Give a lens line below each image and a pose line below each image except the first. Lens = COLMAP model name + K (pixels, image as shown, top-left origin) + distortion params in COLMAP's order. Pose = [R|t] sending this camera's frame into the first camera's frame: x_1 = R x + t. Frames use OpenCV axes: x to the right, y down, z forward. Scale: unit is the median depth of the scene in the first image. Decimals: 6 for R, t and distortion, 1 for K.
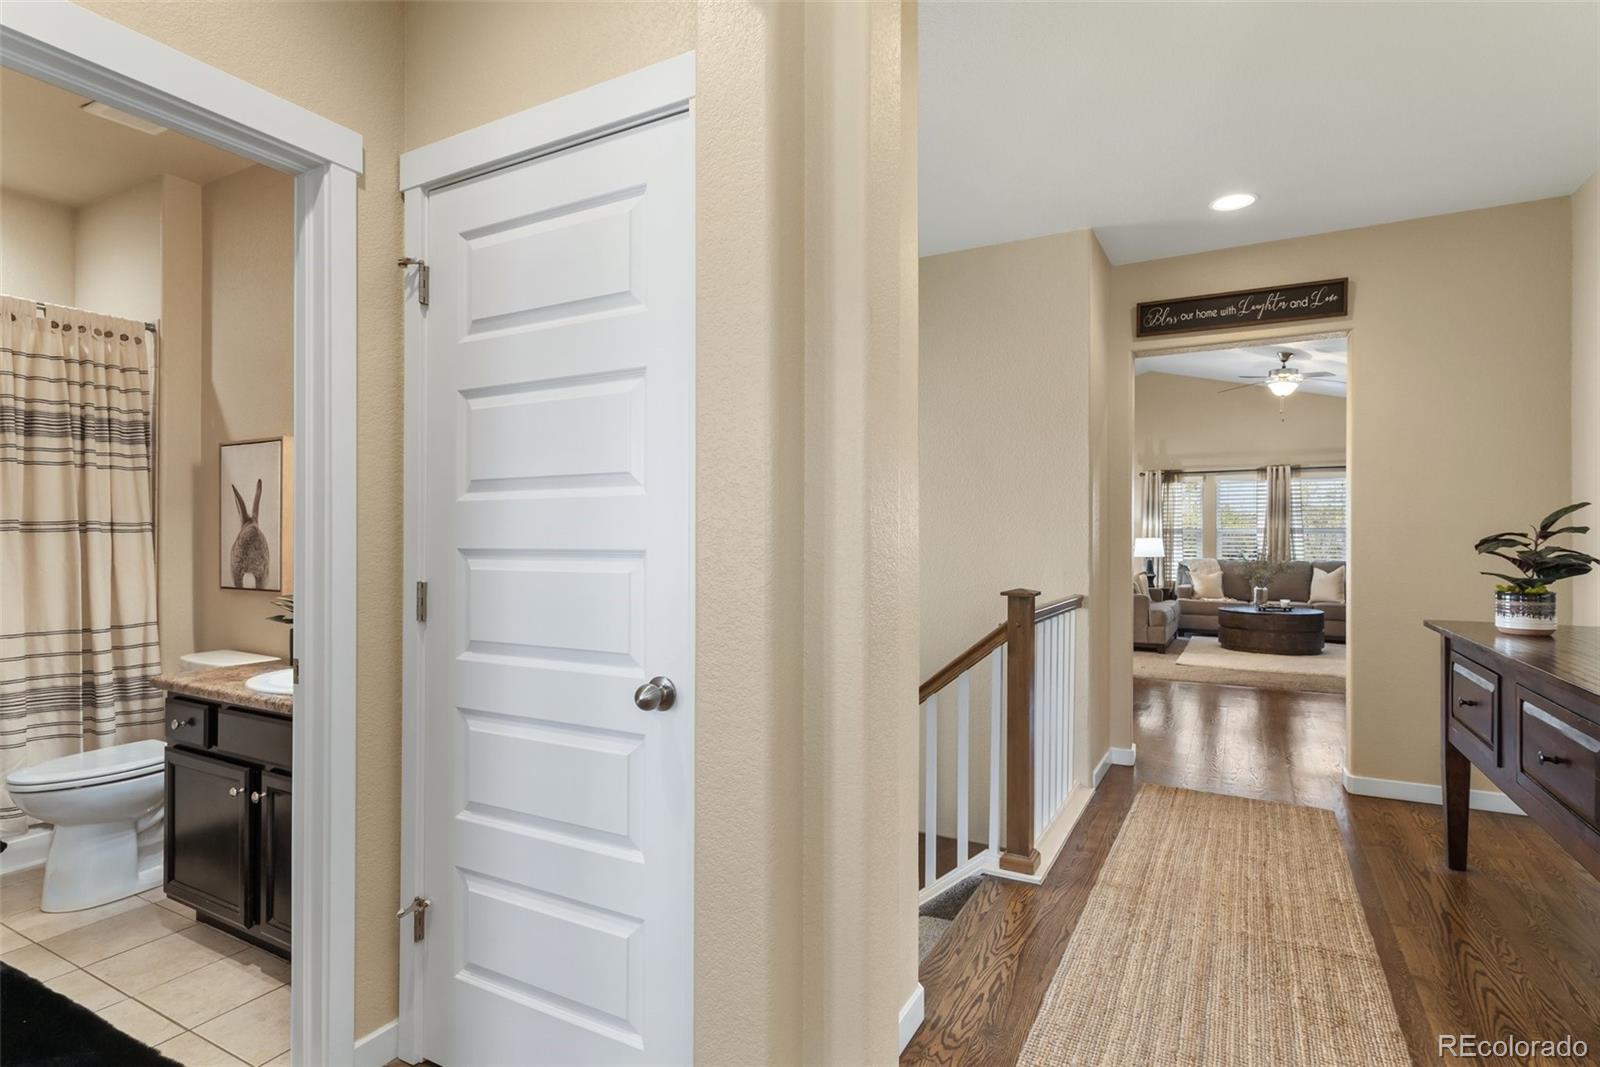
lens RADIAL K [[800.7, 0, 799.3], [0, 800.7, 526.9], [0, 0, 1]] dist [0.001820, 0.000115]
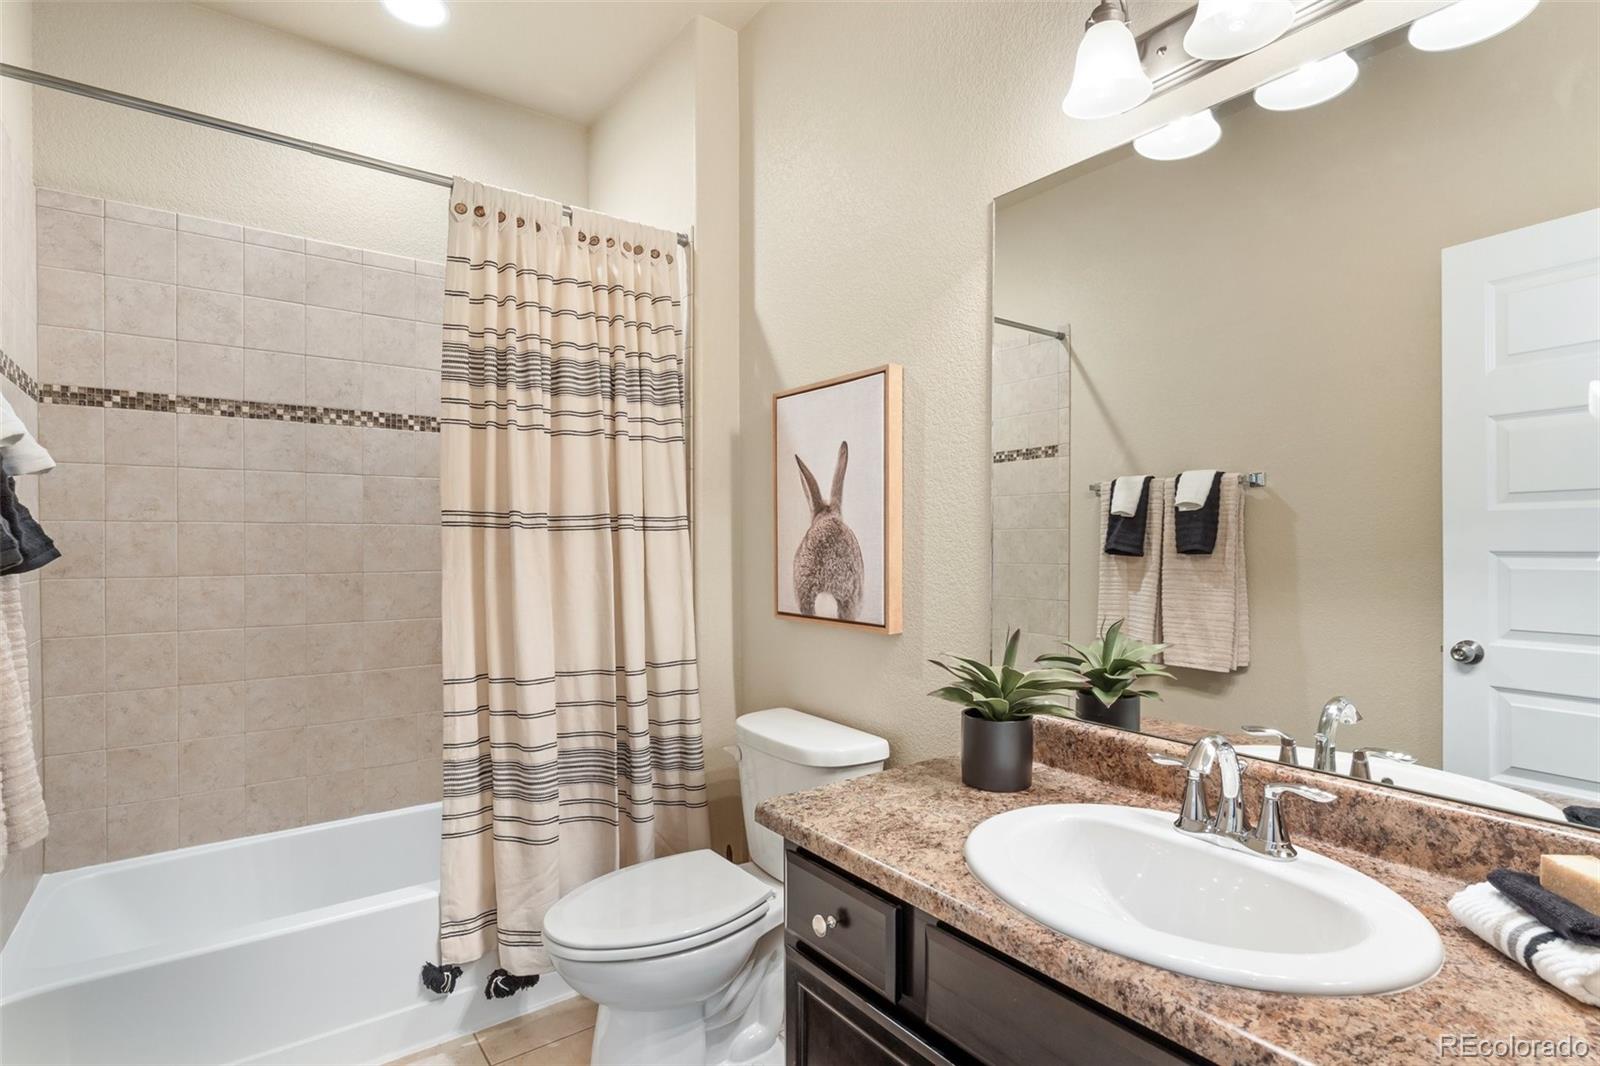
lens RADIAL K [[800.7, 0, 799.3], [0, 800.7, 526.4], [0, 0, 1]] dist [0.001820, 0.000115]
pose [[0.907438, -0.011671, -0.420025, -0.444550], [0.010703, 0.999932, -0.004662, 0.007994], [0.420051, -0.000265, 0.907501, 0.424582]]
